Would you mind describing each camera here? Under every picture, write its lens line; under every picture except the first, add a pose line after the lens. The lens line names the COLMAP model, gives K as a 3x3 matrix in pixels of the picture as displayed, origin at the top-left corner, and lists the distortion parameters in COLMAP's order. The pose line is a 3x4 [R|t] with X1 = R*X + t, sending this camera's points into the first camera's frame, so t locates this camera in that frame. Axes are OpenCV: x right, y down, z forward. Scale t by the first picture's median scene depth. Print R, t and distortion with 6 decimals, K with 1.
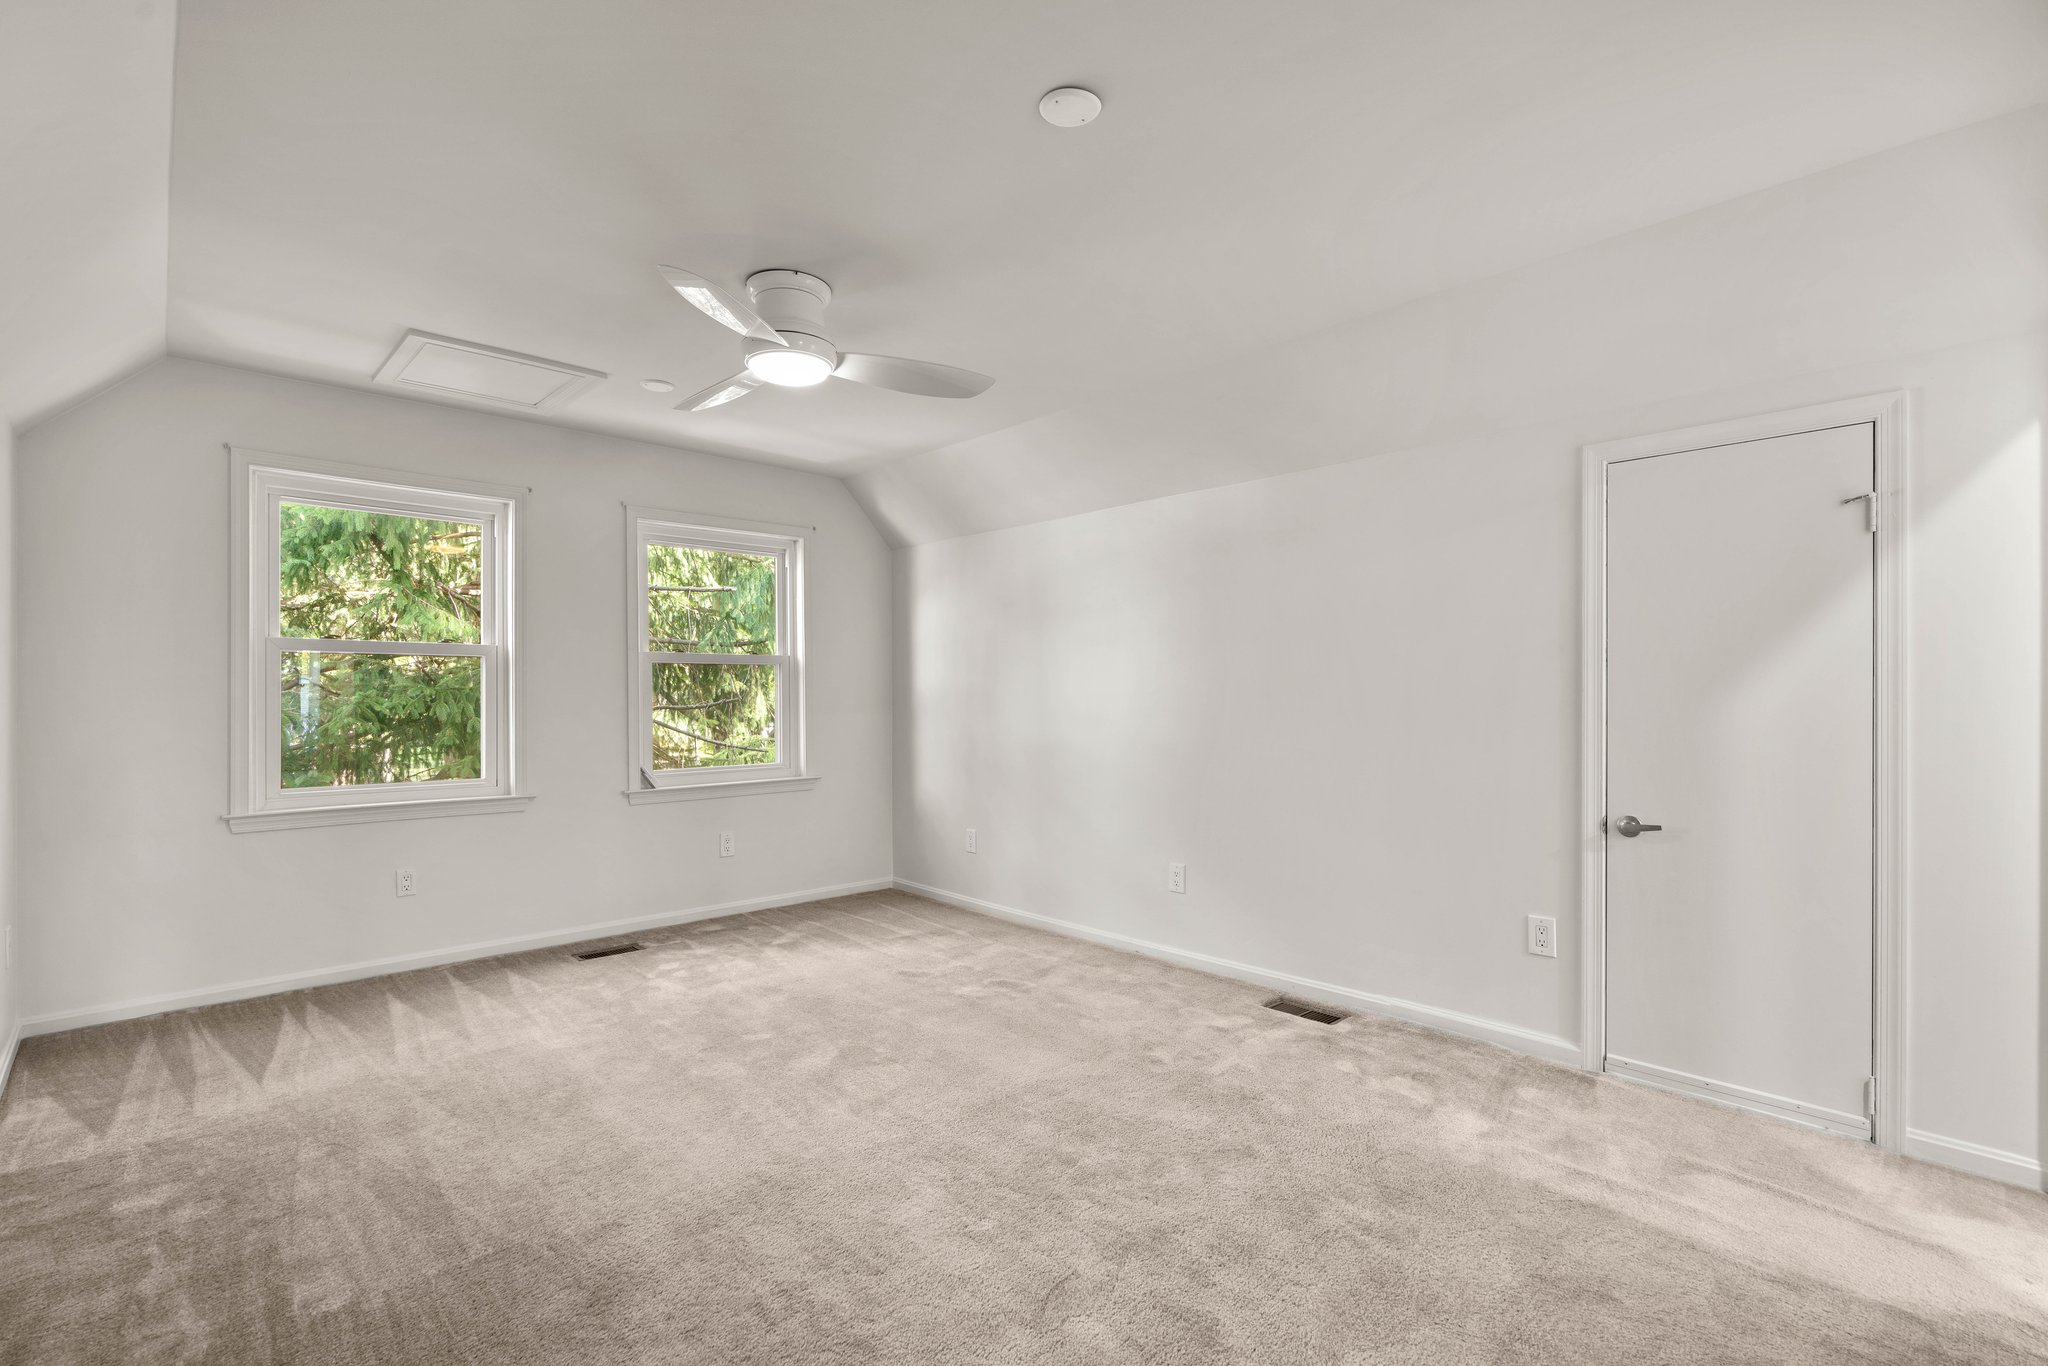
lens RADIAL K [[930.9, 0, 1019.9], [0, 930.9, 684.5], [0, 0, 1]] dist [-0.008238, 0.005422]
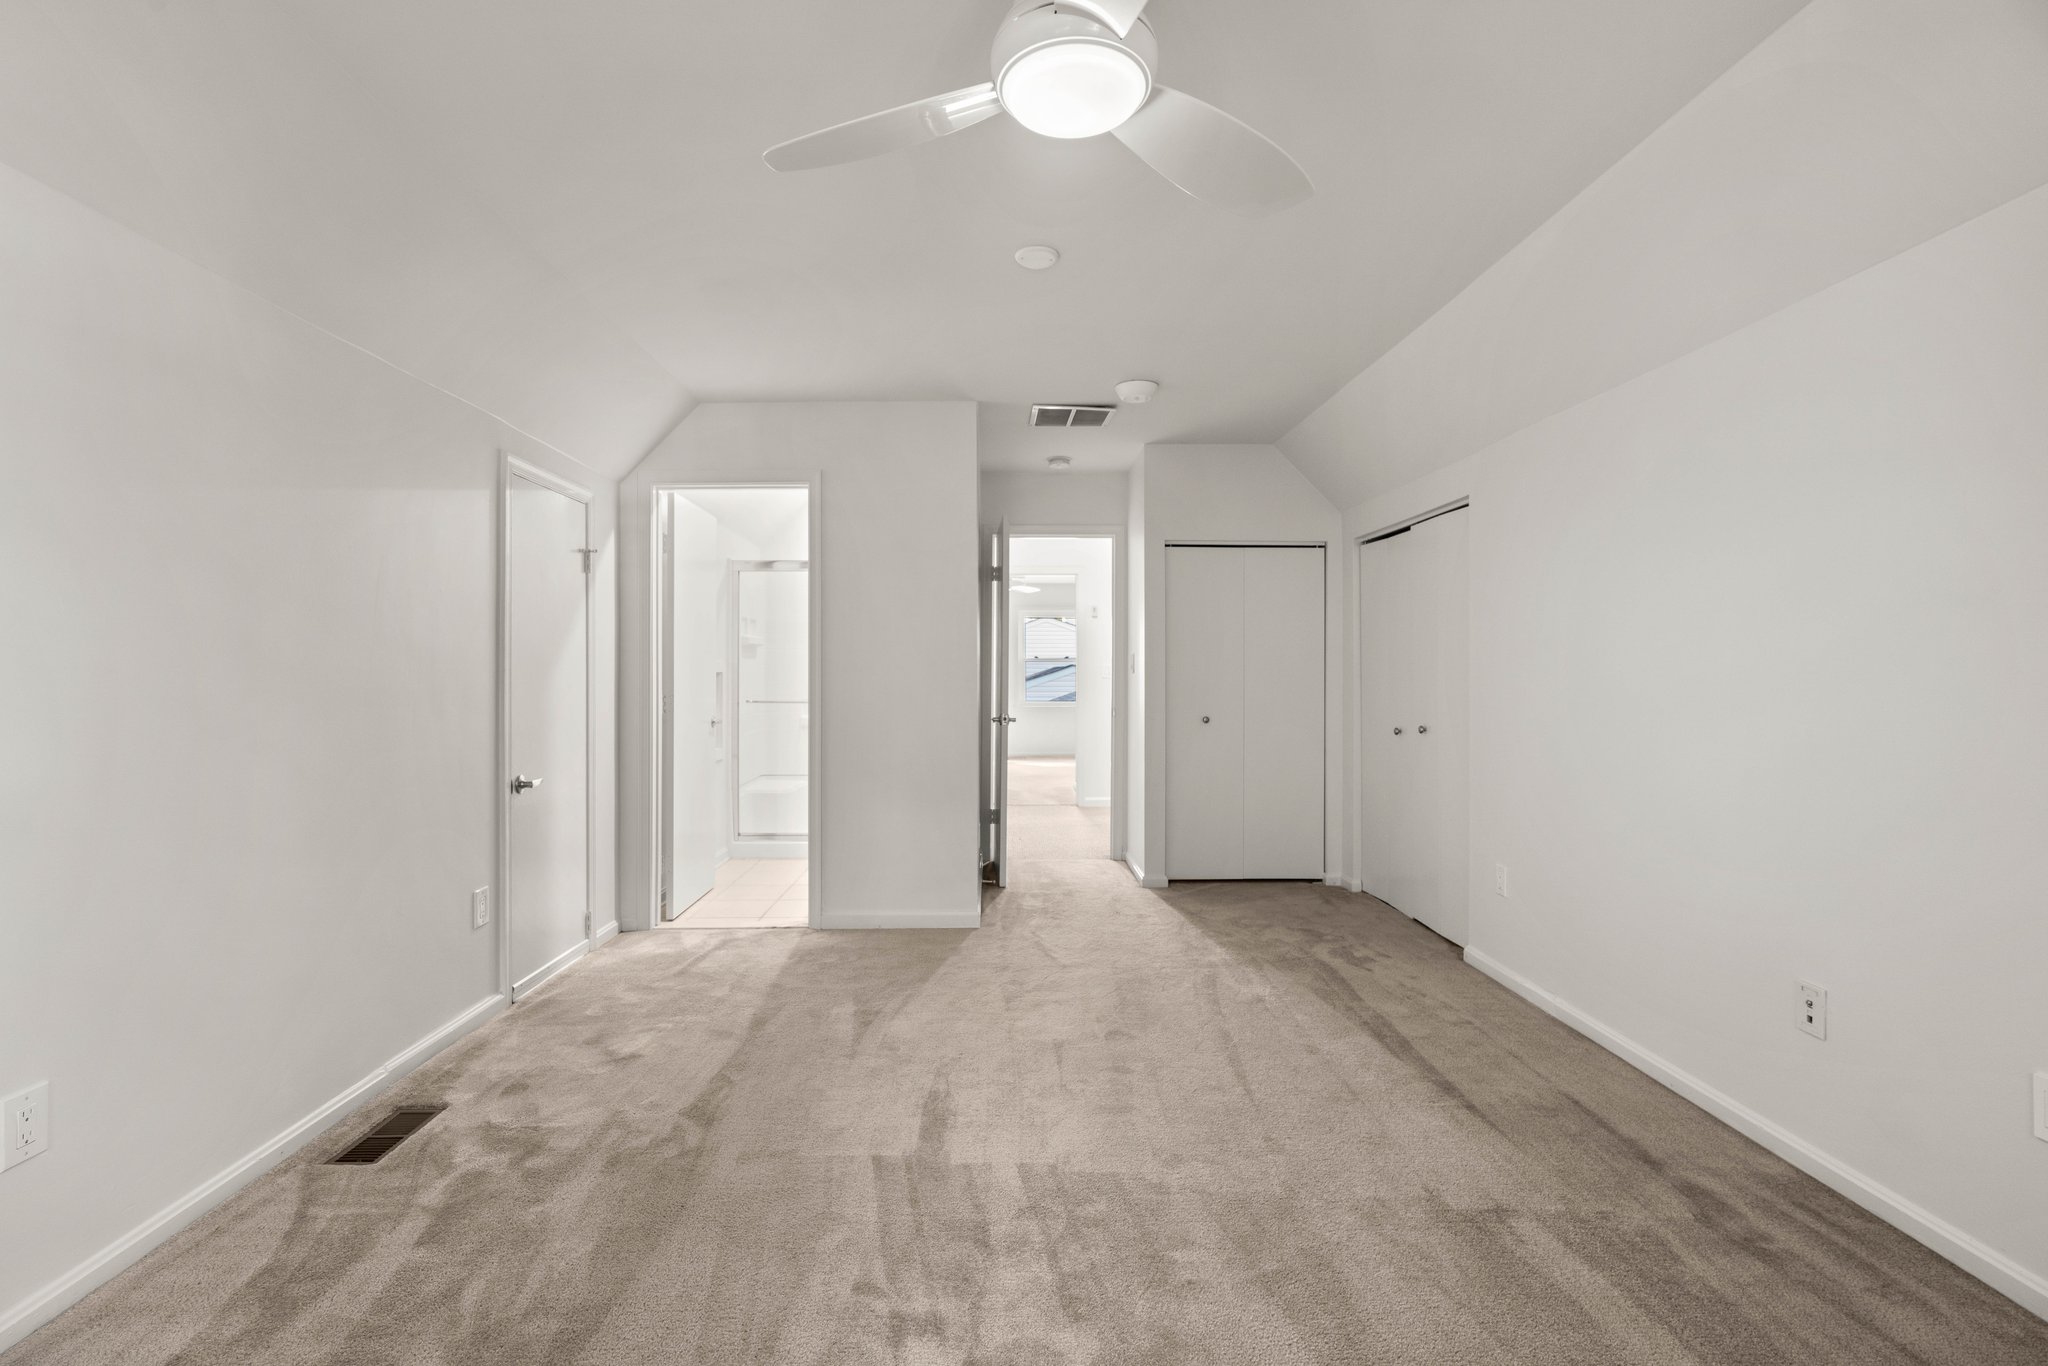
lens RADIAL K [[930.9, 0, 1020.8], [0, 930.9, 680.0], [0, 0, 1]] dist [-0.008238, 0.005422]
pose [[-0.755297, -0.000883, 0.655382, -0.475354], [-0.007291, 0.999949, -0.007055, 0.017753], [-0.655342, -0.010107, -0.755264, 1.164044]]
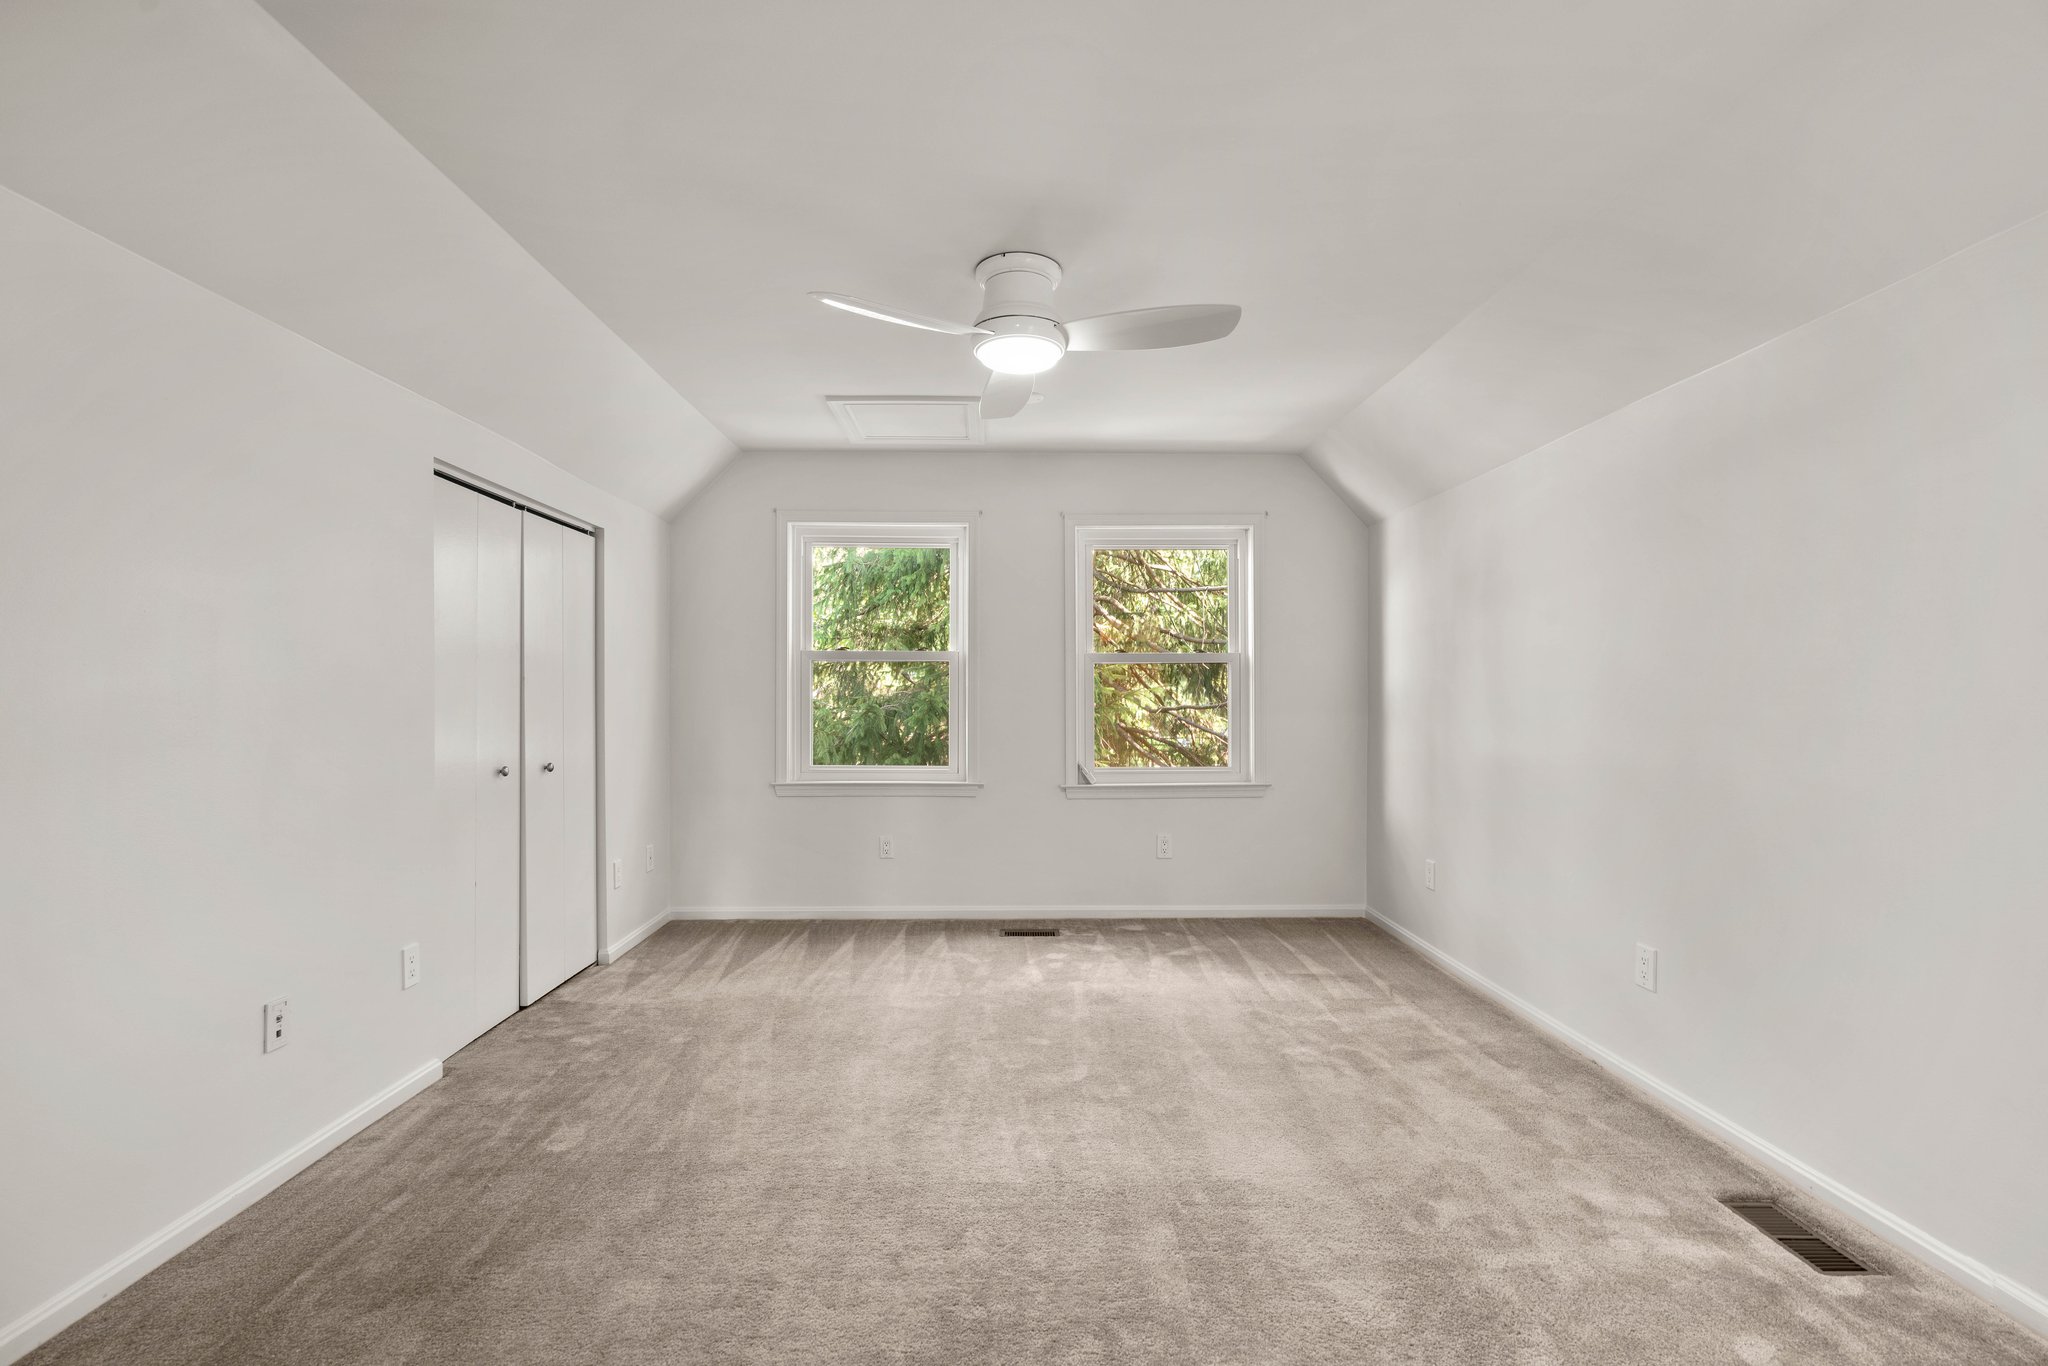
lens RADIAL K [[930.9, 0, 1016.9], [0, 930.9, 695.1], [0, 0, 1]] dist [-0.008238, 0.005422]
pose [[0.738371, 0.000185, -0.674394, 0.326363], [0.006939, 0.999945, 0.007872, 0.003924], [0.674359, -0.010492, 0.738329, 0.231347]]
